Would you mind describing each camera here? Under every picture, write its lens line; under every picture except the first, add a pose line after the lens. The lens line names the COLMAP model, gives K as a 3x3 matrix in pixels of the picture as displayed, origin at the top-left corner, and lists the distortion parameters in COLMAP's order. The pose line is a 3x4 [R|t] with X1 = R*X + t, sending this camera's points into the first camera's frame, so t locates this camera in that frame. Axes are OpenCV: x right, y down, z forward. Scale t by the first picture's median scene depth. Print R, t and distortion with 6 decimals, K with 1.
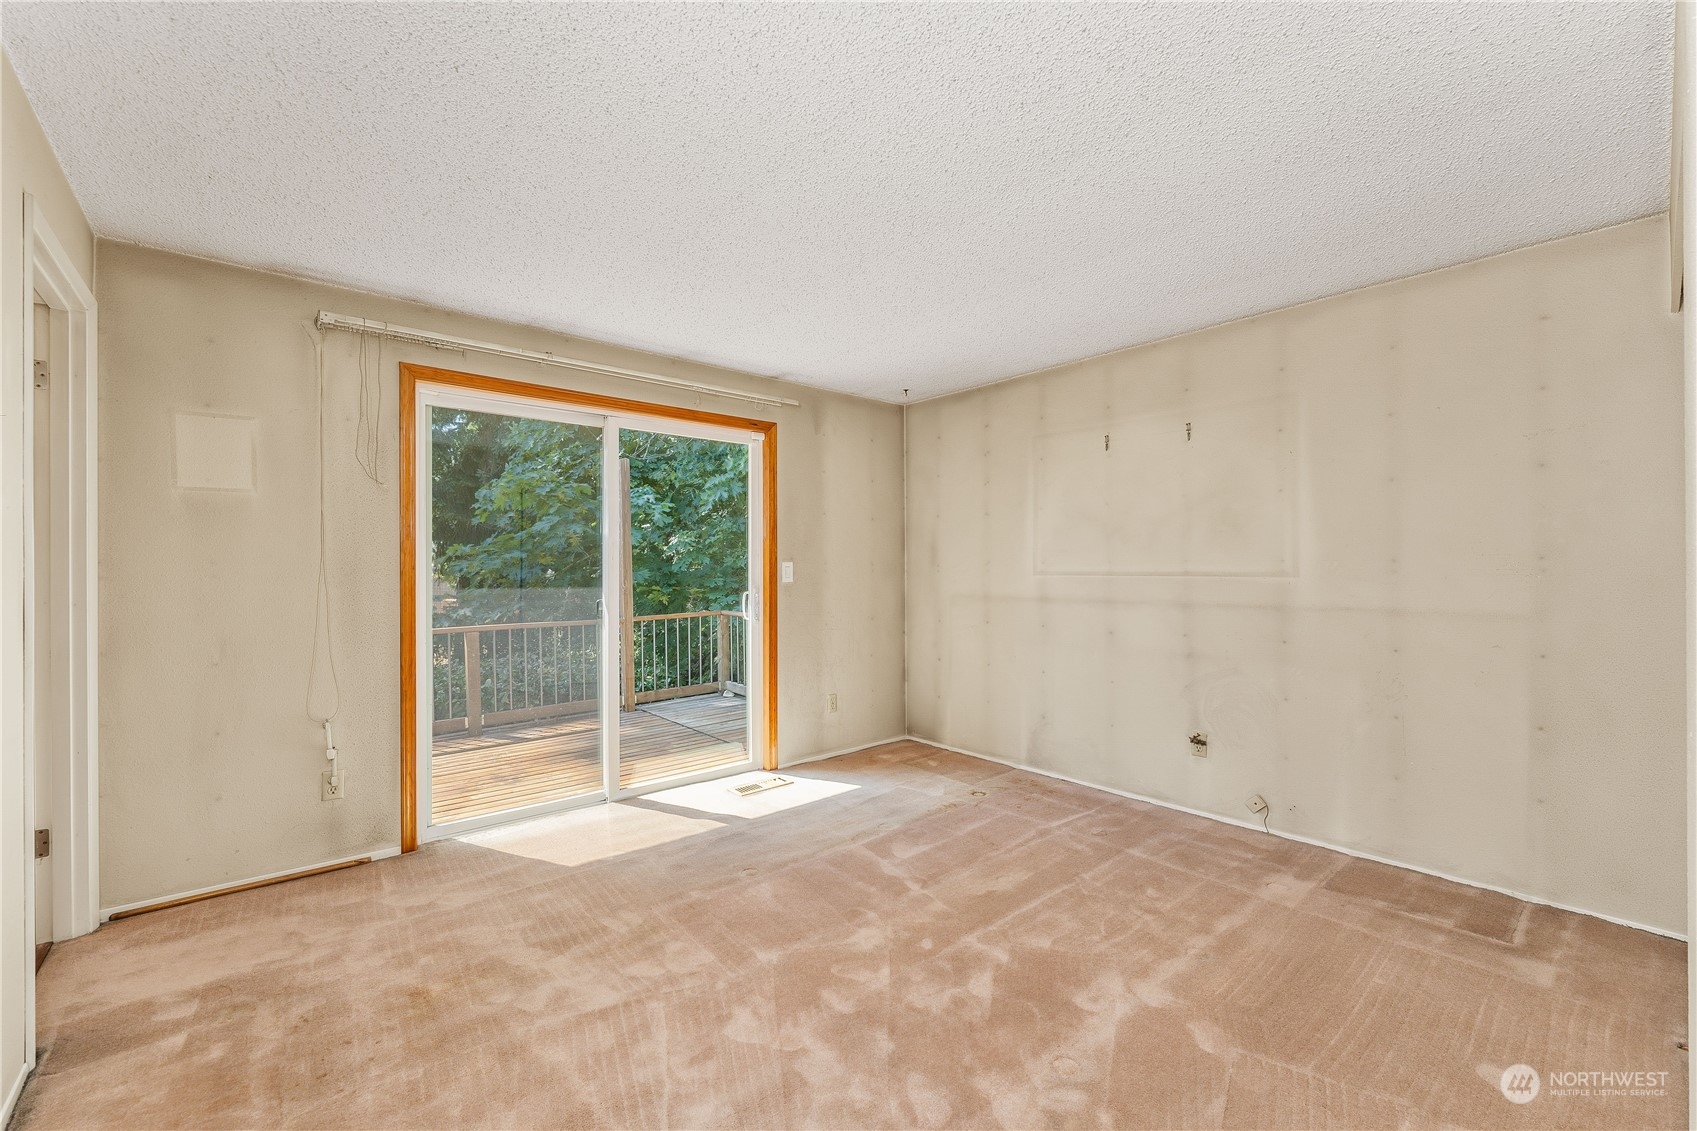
lens RADIAL K [[696.5, 0, 852.8], [0, 696.5, 562.1], [0, 0, 1]] dist [-0.002501, -0.000093]
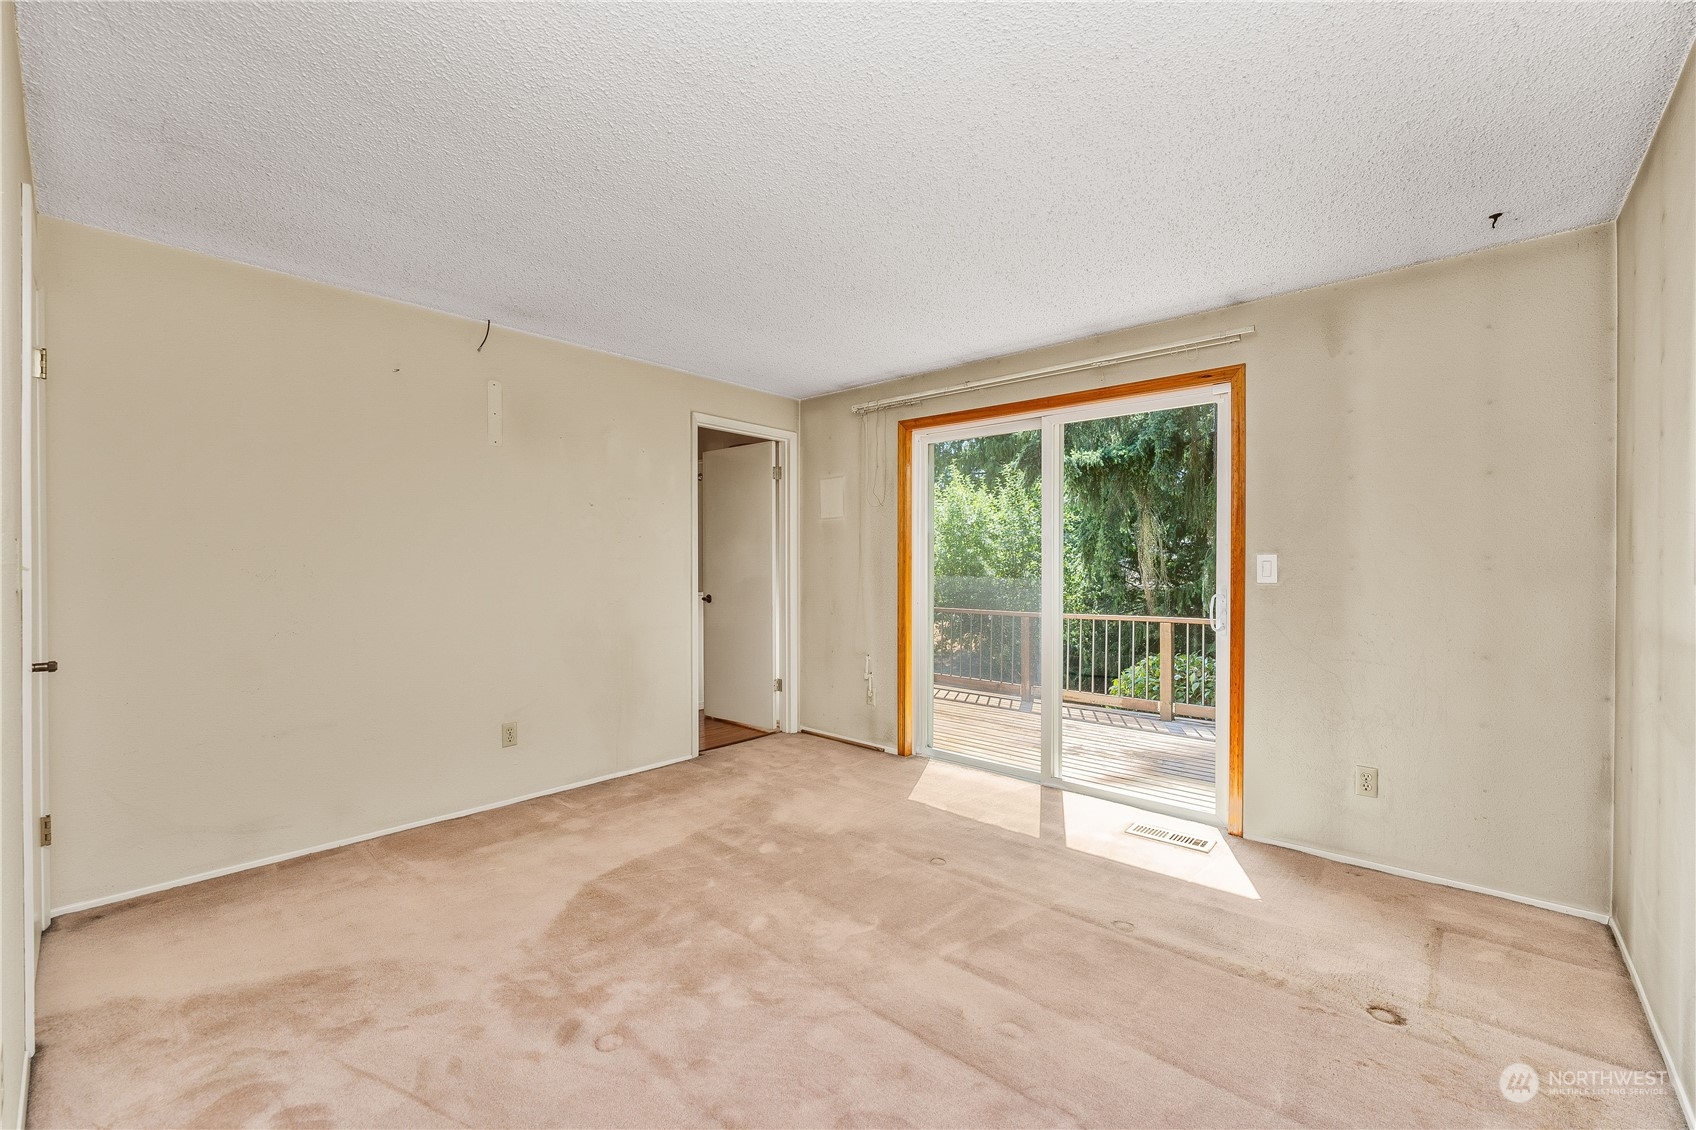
lens RADIAL K [[696.1, 0, 852.1], [0, 696.1, 569.4], [0, 0, 1]] dist [-0.002501, -0.000093]
pose [[0.125691, 0.012685, -0.991988, 0.641466], [0.005741, 0.999892, 0.013513, 0.003546], [0.992053, -0.007394, 0.125605, 0.575649]]
